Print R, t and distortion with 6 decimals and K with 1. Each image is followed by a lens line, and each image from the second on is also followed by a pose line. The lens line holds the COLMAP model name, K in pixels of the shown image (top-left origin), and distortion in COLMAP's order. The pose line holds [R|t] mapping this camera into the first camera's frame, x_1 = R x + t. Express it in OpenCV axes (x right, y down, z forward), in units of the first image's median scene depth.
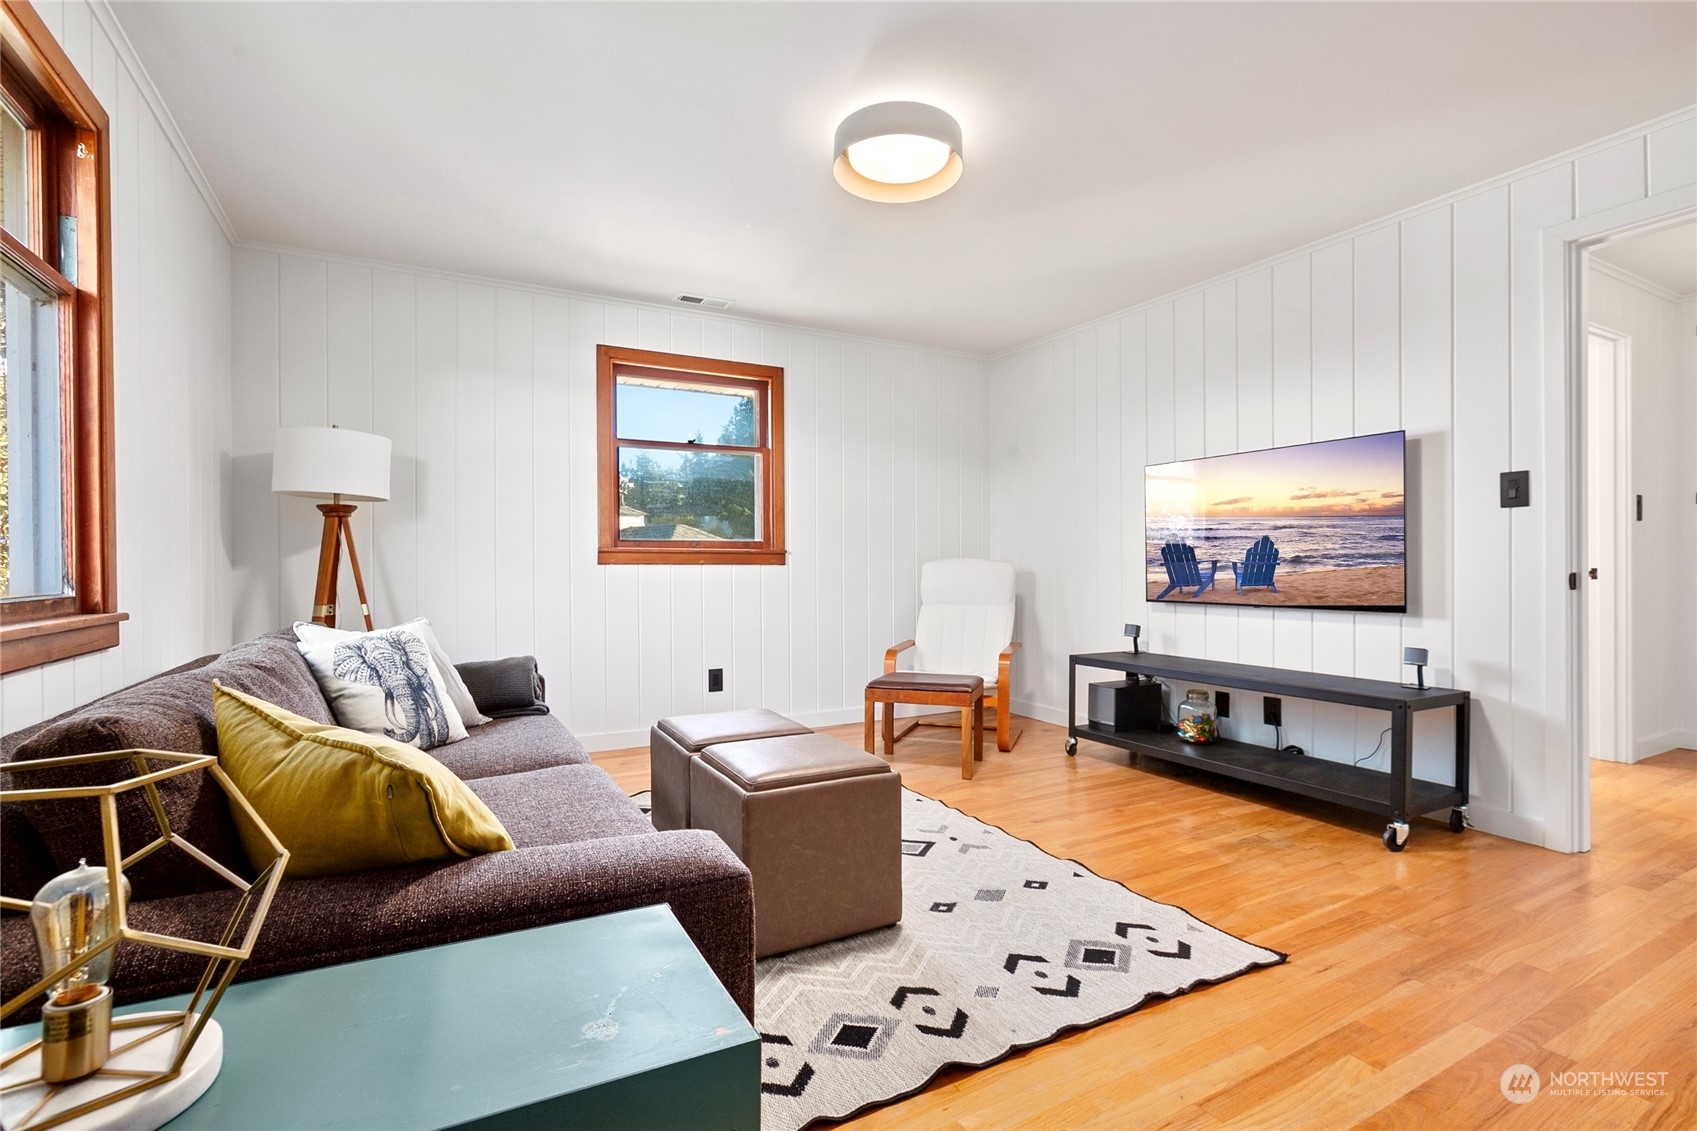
lens RADIAL K [[785.7, 0, 848.5], [0, 785.7, 565.5], [0, 0, 1]] dist [-0.001212, 0.007259]
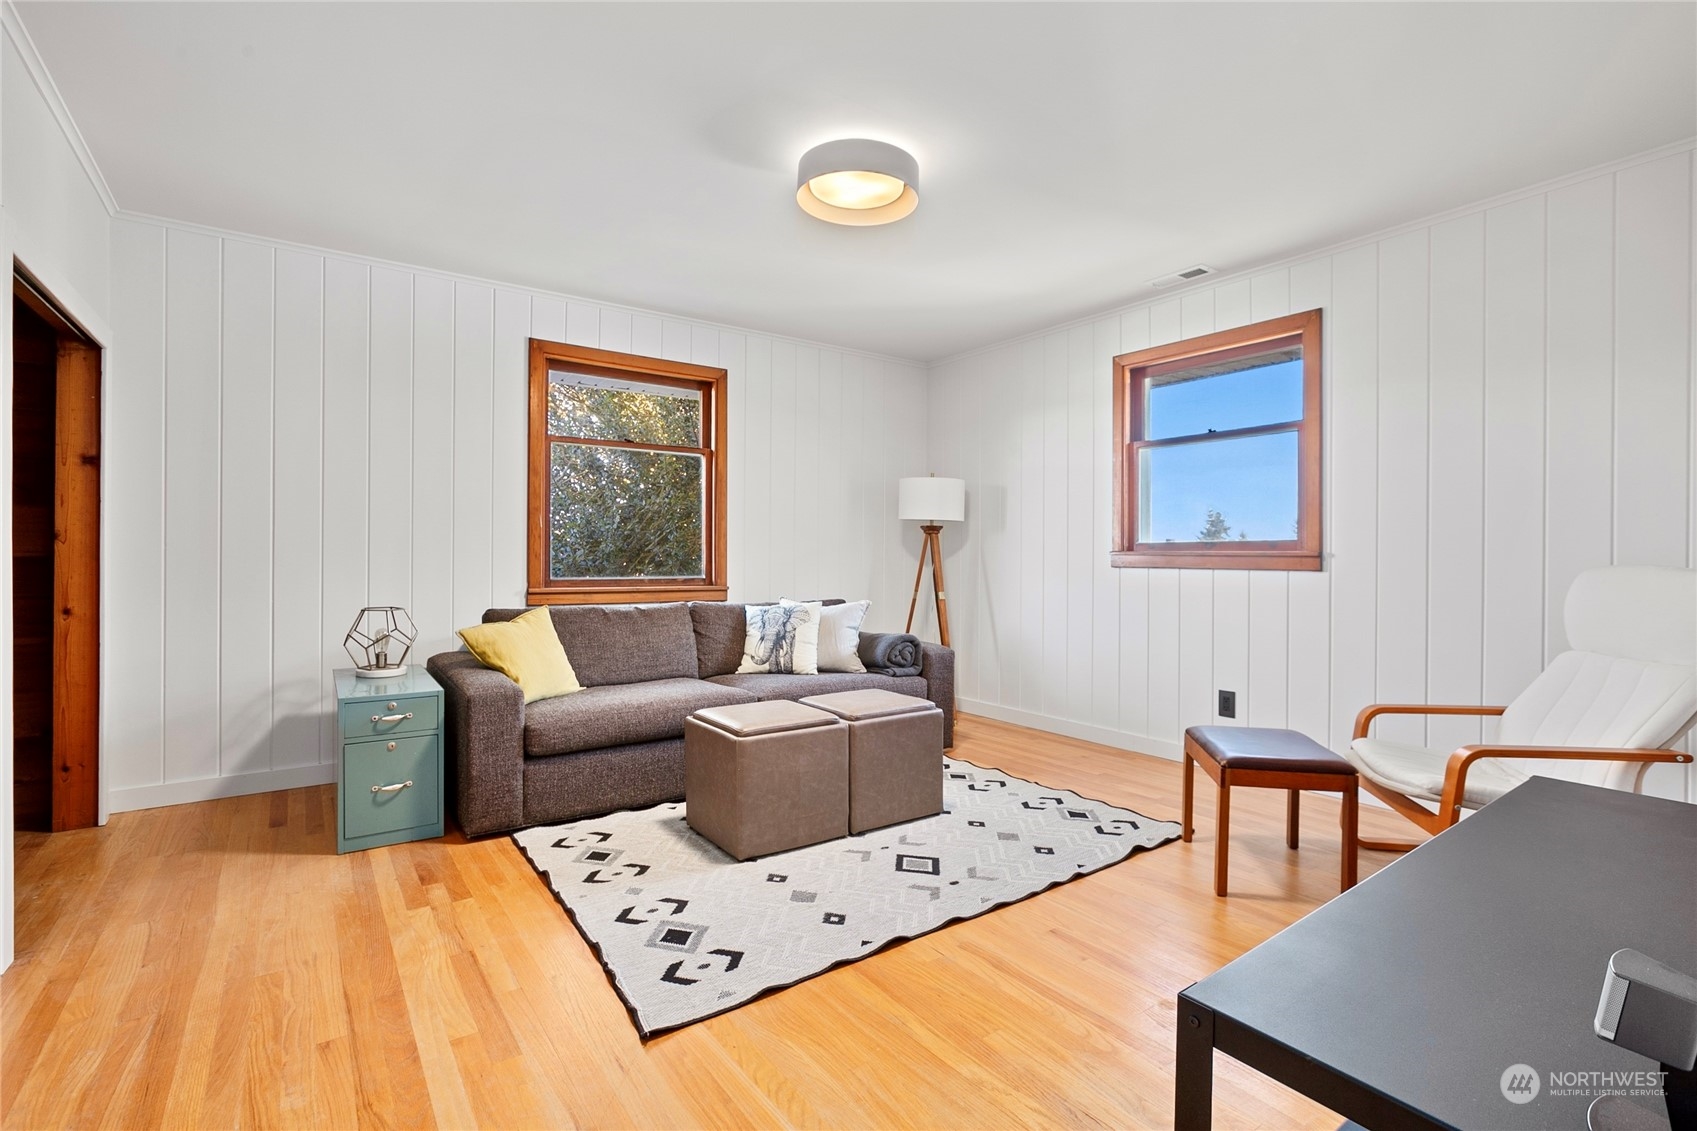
lens RADIAL K [[776.2, 0, 851.7], [0, 776.2, 573.3], [0, 0, 1]] dist [-0.001904, 0.000024]
pose [[0.116476, 0.019644, -0.992999, 1.247905], [-0.003116, 0.999807, 0.019413, -0.024046], [0.993189, 0.000833, 0.116515, 0.992158]]
